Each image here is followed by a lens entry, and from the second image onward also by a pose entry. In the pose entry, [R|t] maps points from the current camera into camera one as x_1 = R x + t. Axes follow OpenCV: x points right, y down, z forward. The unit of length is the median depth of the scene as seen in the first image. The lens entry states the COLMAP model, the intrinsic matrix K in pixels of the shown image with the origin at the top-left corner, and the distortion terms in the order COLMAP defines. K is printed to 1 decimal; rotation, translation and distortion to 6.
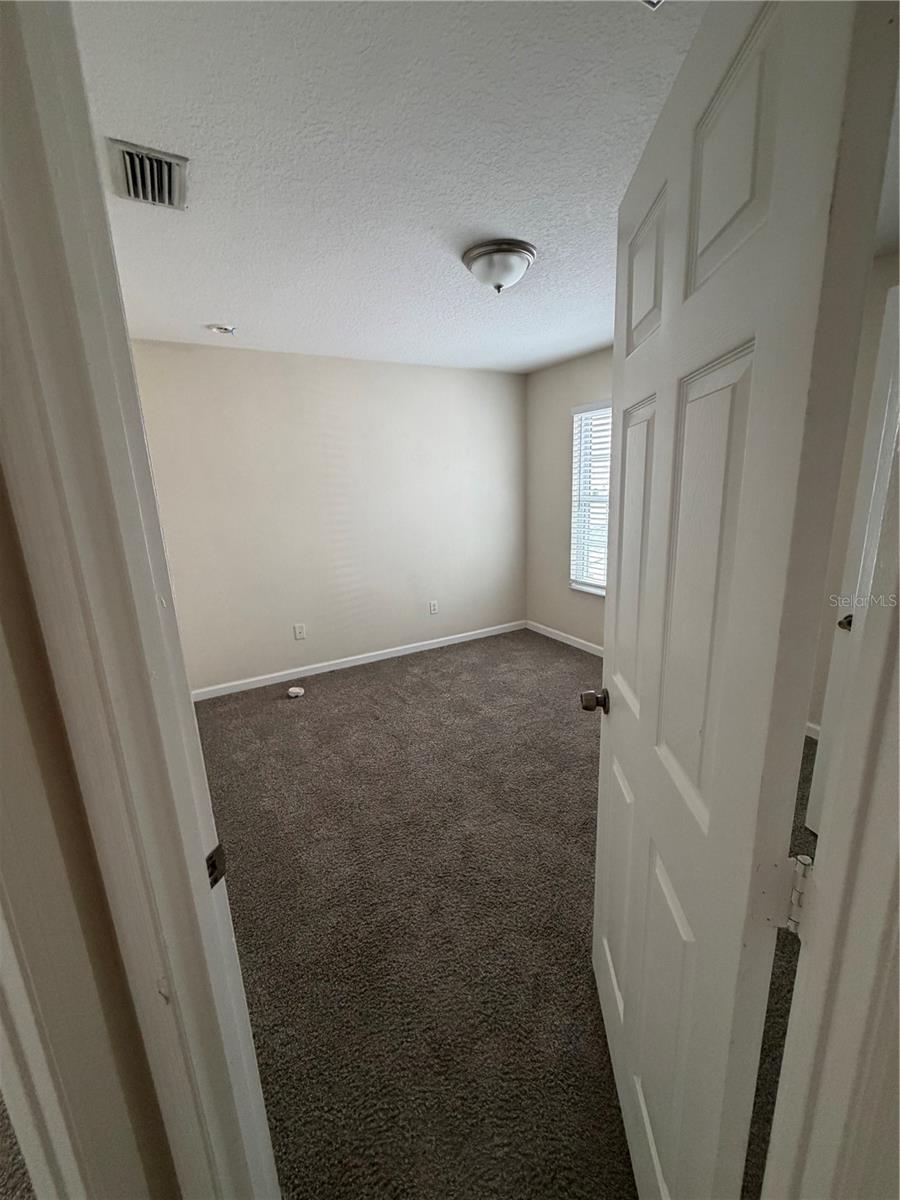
lens RADIAL K [[479.2, 0, 449.4], [0, 479.2, 594.8], [0, 0, 1]] dist [-0.001079, 0.000450]
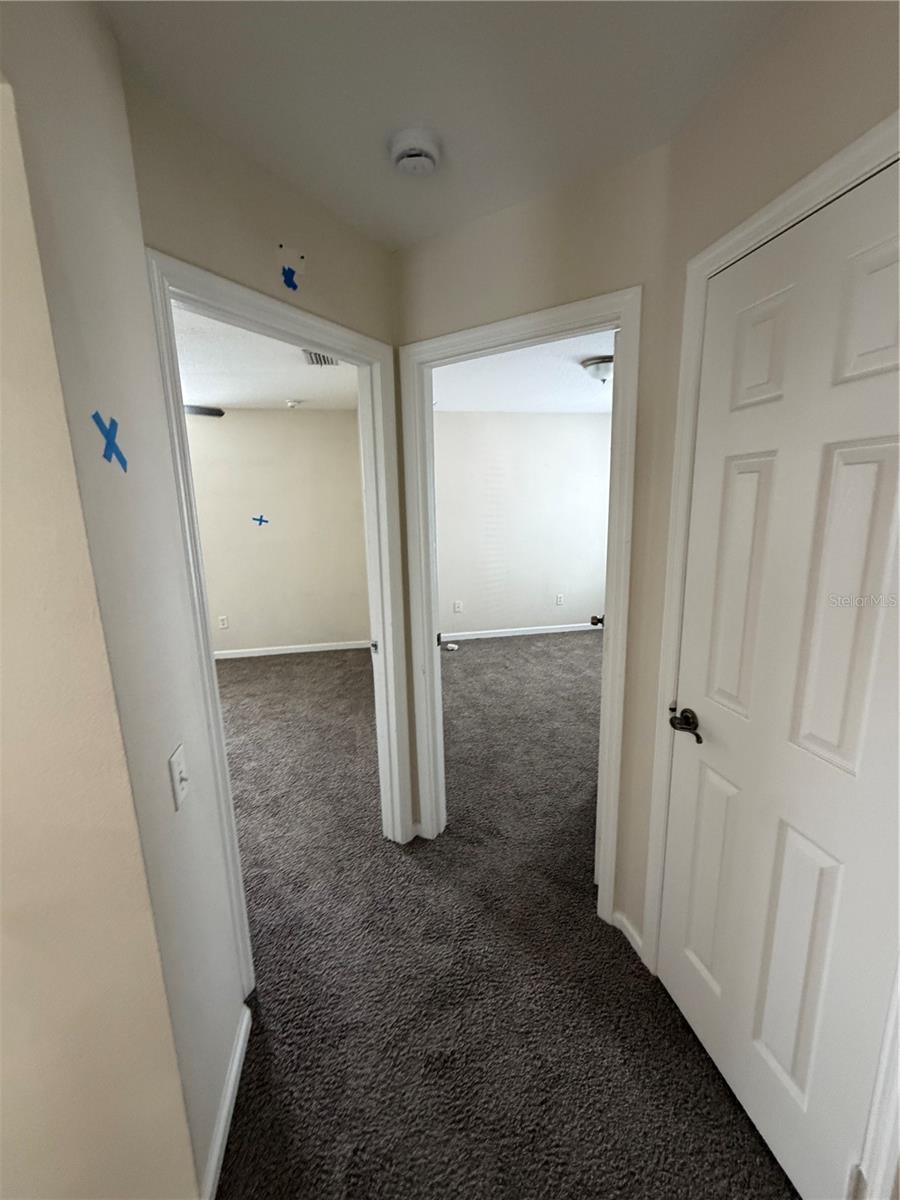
lens RADIAL K [[479.2, 0, 449.4], [0, 479.2, 594.8], [0, 0, 1]] dist [-0.001079, 0.000450]
pose [[0.950776, 0.075462, -0.300550, 0.100214], [-0.082475, 0.996536, -0.010696, 0.075096], [0.298702, 0.034957, 0.953706, -0.418453]]
